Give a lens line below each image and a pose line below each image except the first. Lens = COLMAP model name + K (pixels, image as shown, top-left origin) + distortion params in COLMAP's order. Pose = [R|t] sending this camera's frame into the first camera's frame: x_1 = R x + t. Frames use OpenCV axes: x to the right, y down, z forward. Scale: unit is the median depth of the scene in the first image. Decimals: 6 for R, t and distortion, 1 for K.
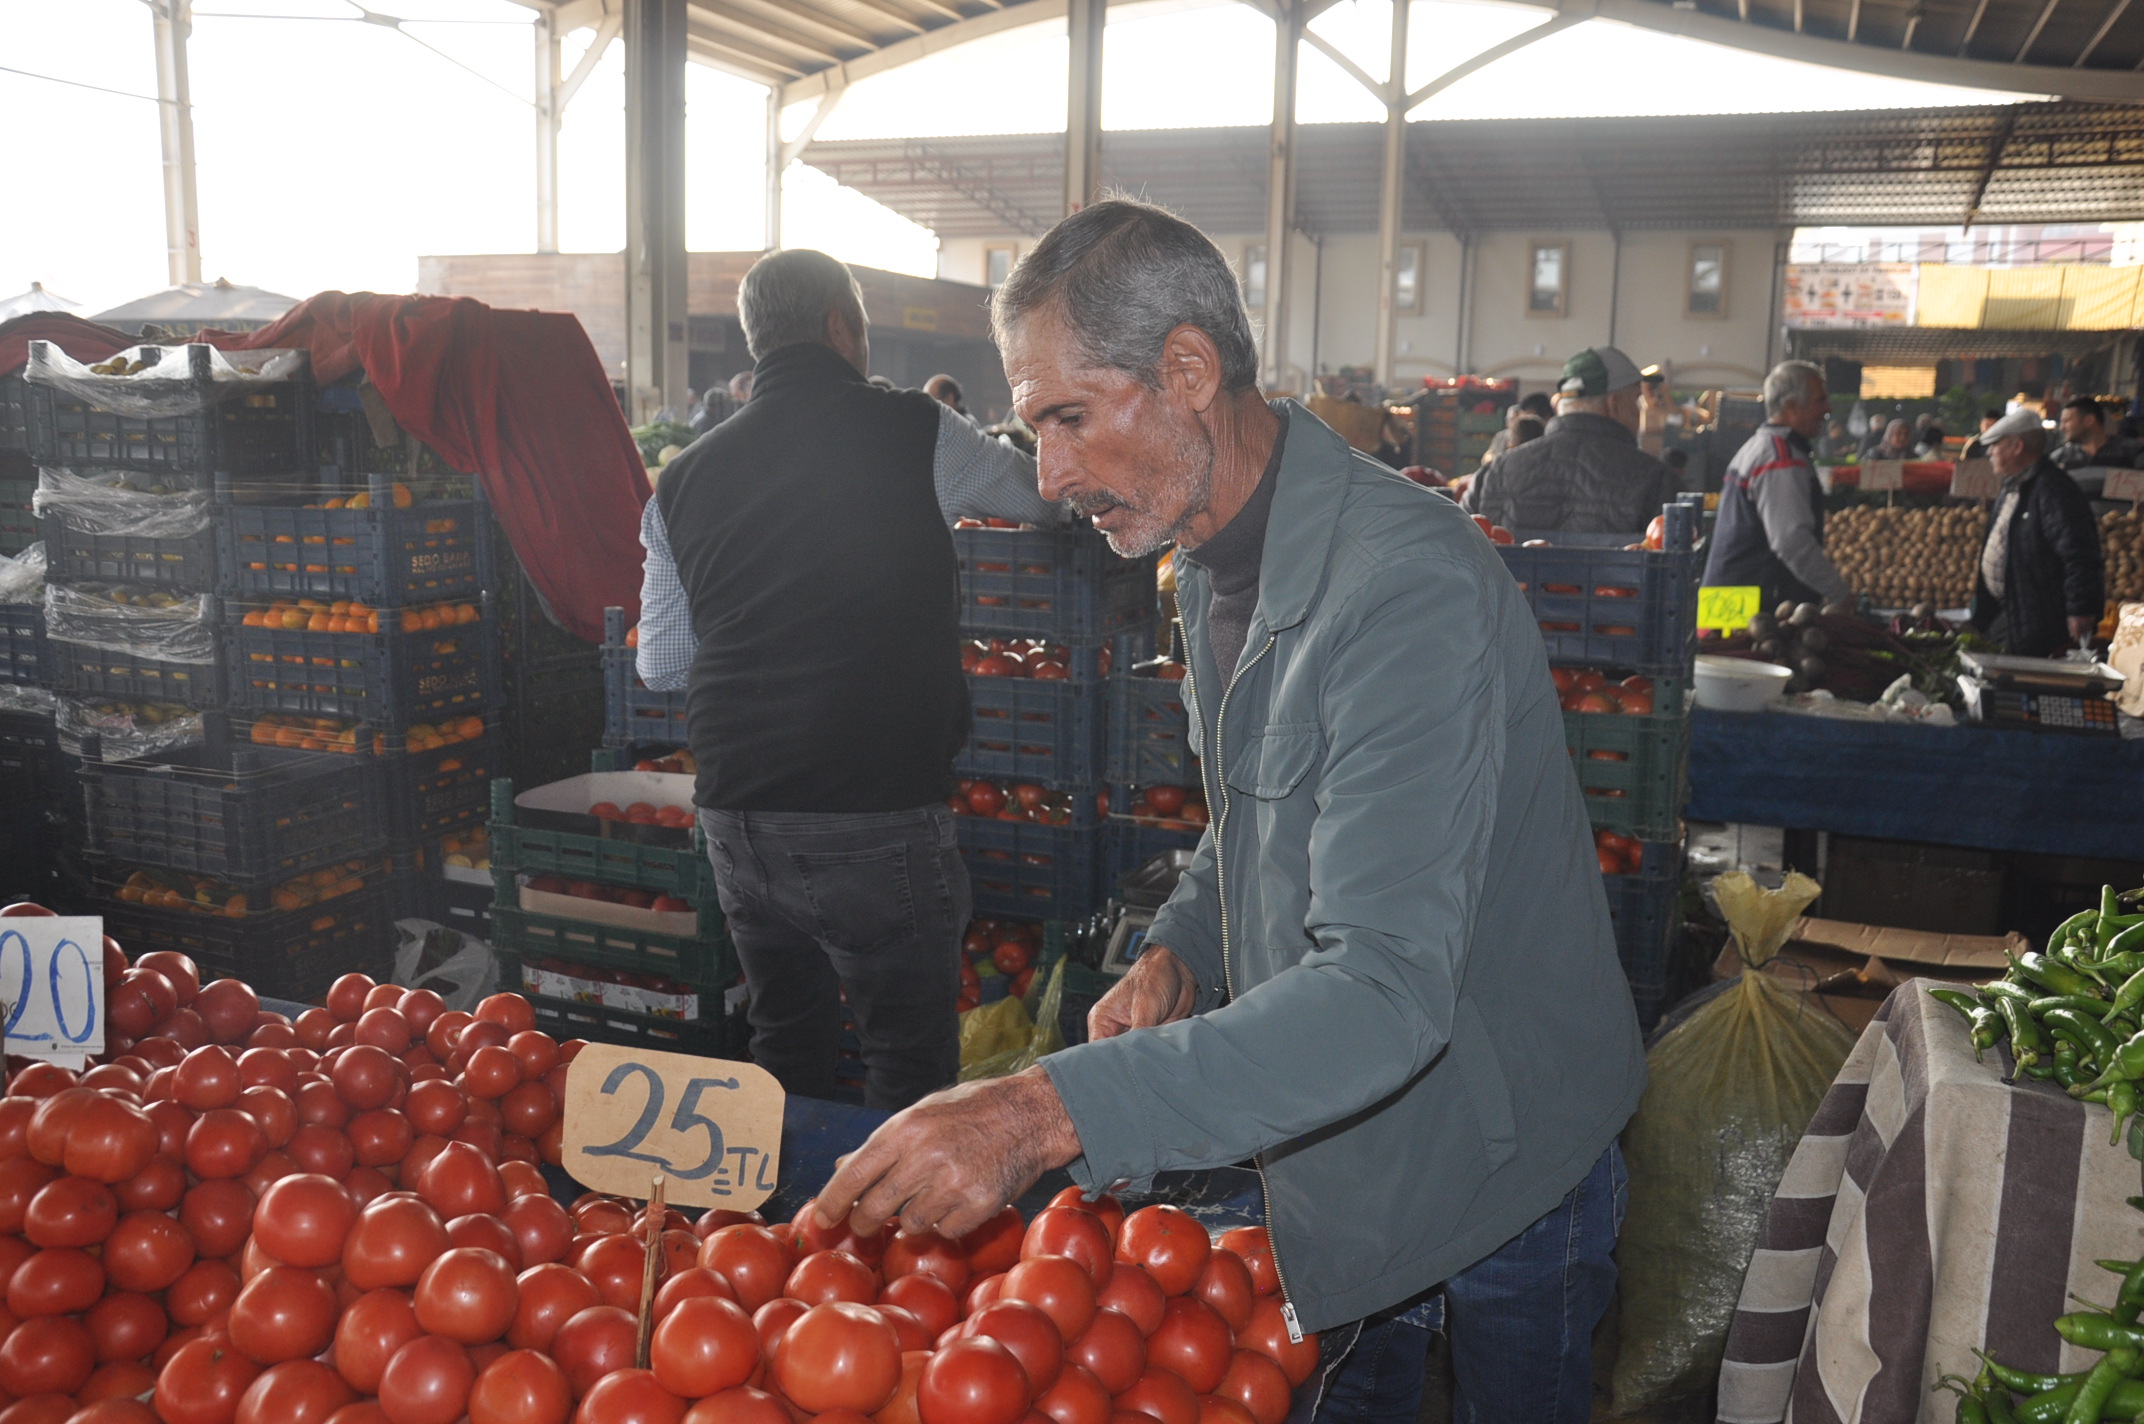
lens RADIAL K [[1783.9, 0, 1066.0], [0, 1783.9, 766.2], [0, 0, 1]] dist [-0.128843, 0.144430]
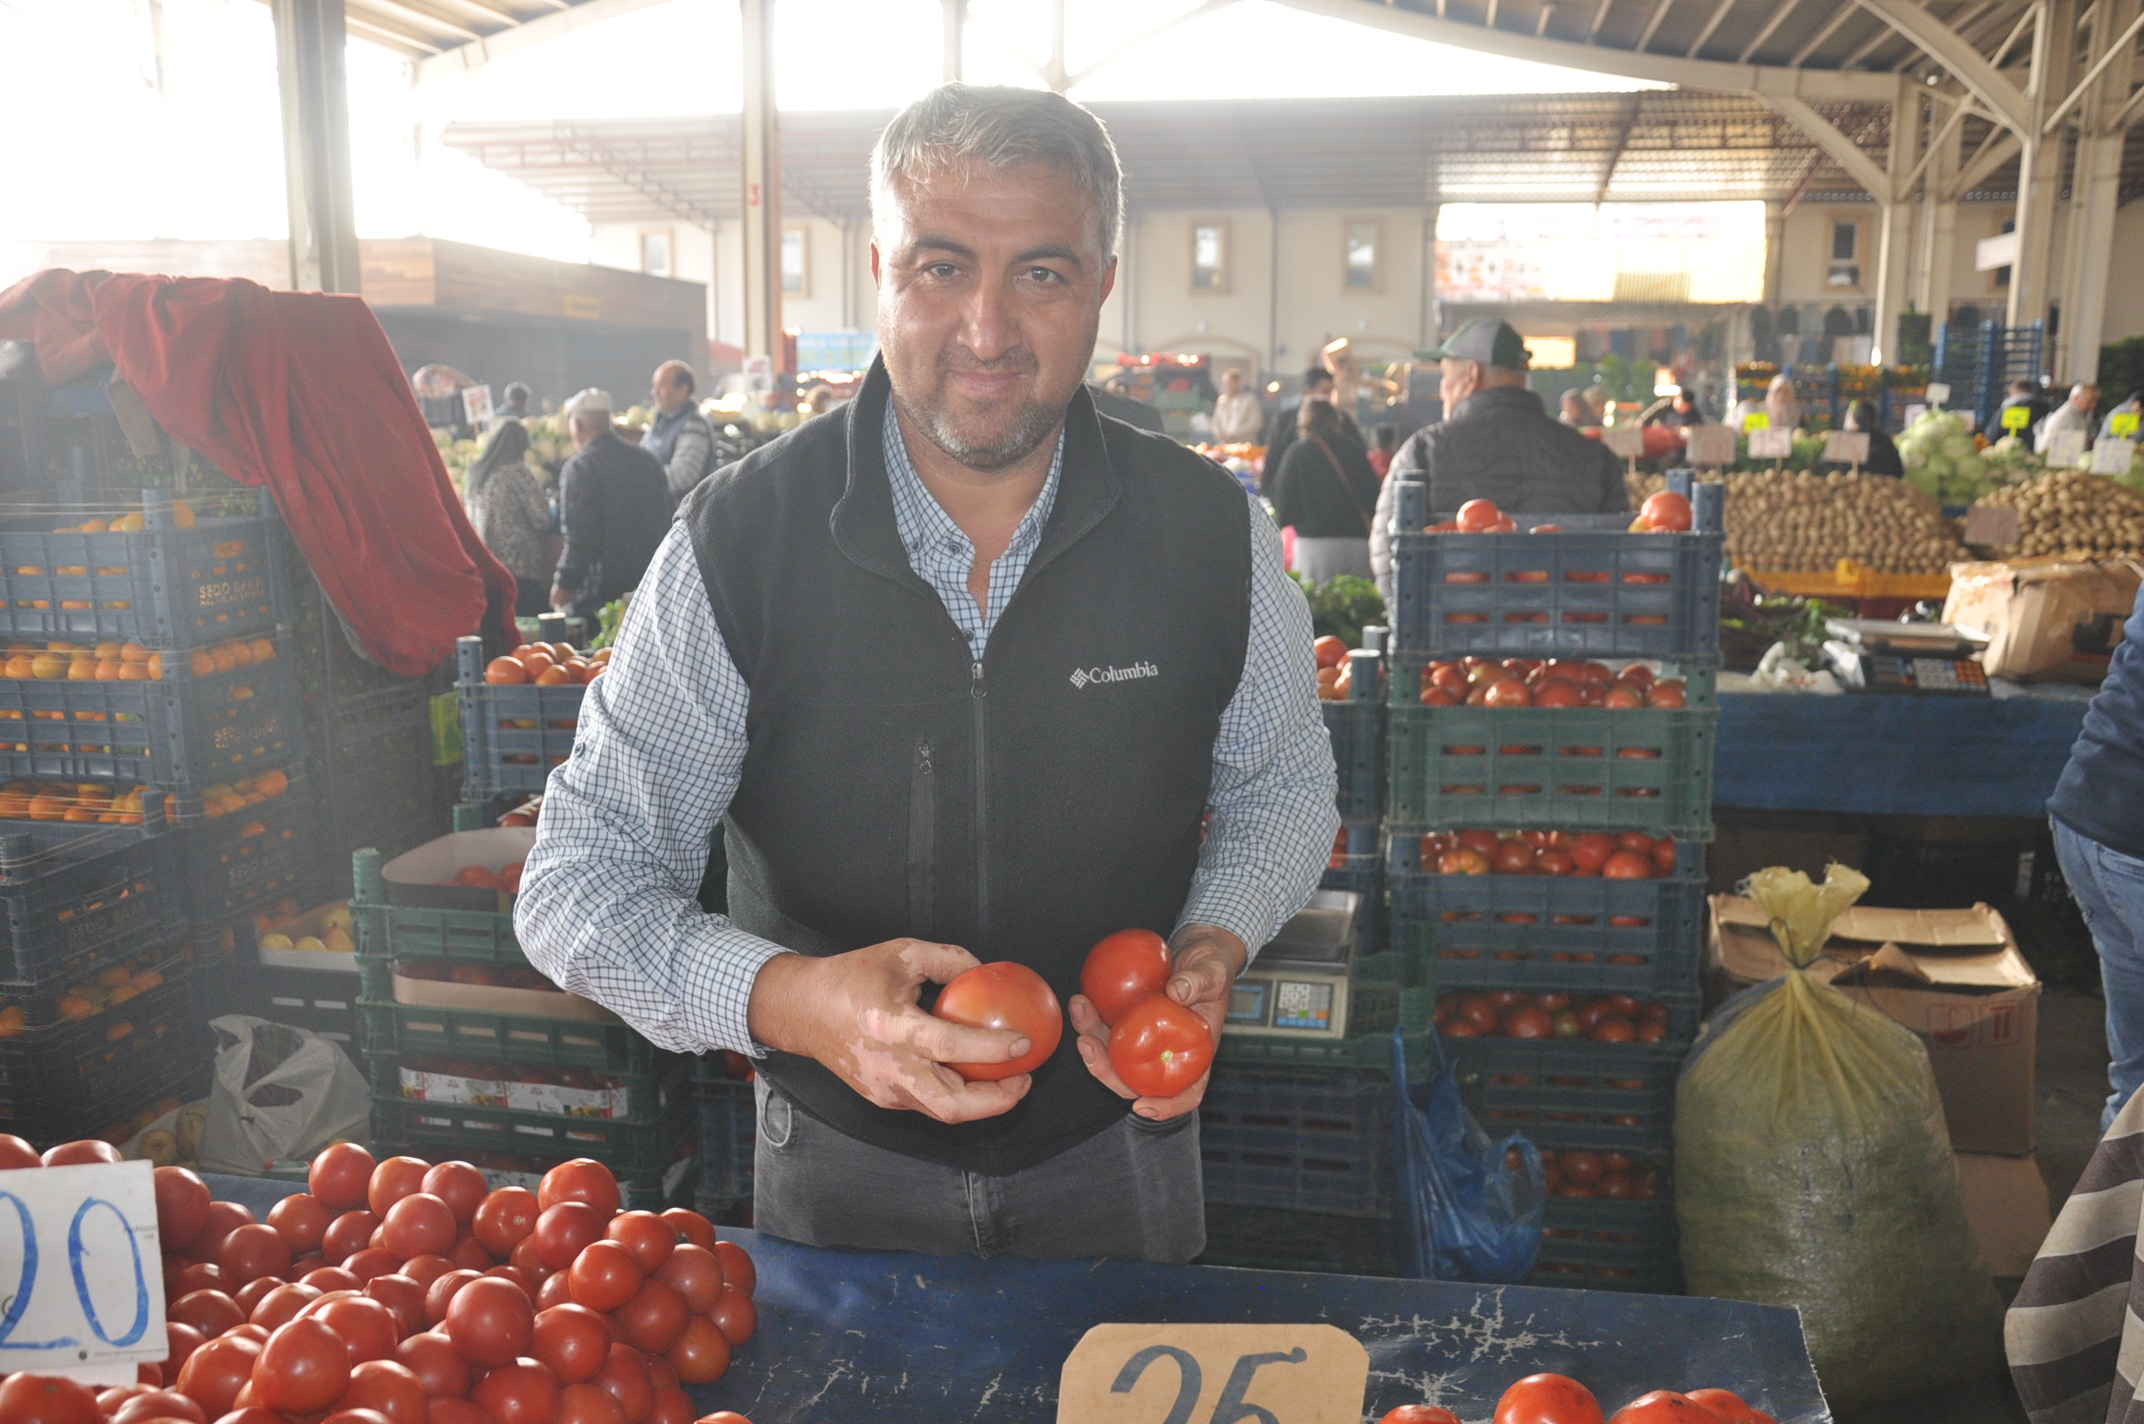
lens RADIAL K [[1783.9, 0, 1066.0], [0, 1783.9, 766.2], [0, 0, 1]] dist [-0.128843, 0.144430]
pose [[0.981312, -0.057109, 0.183756, -0.113586], [0.055468, 0.998361, 0.014062, -0.020302], [-0.184258, -0.003607, 0.982871, 0.094479]]
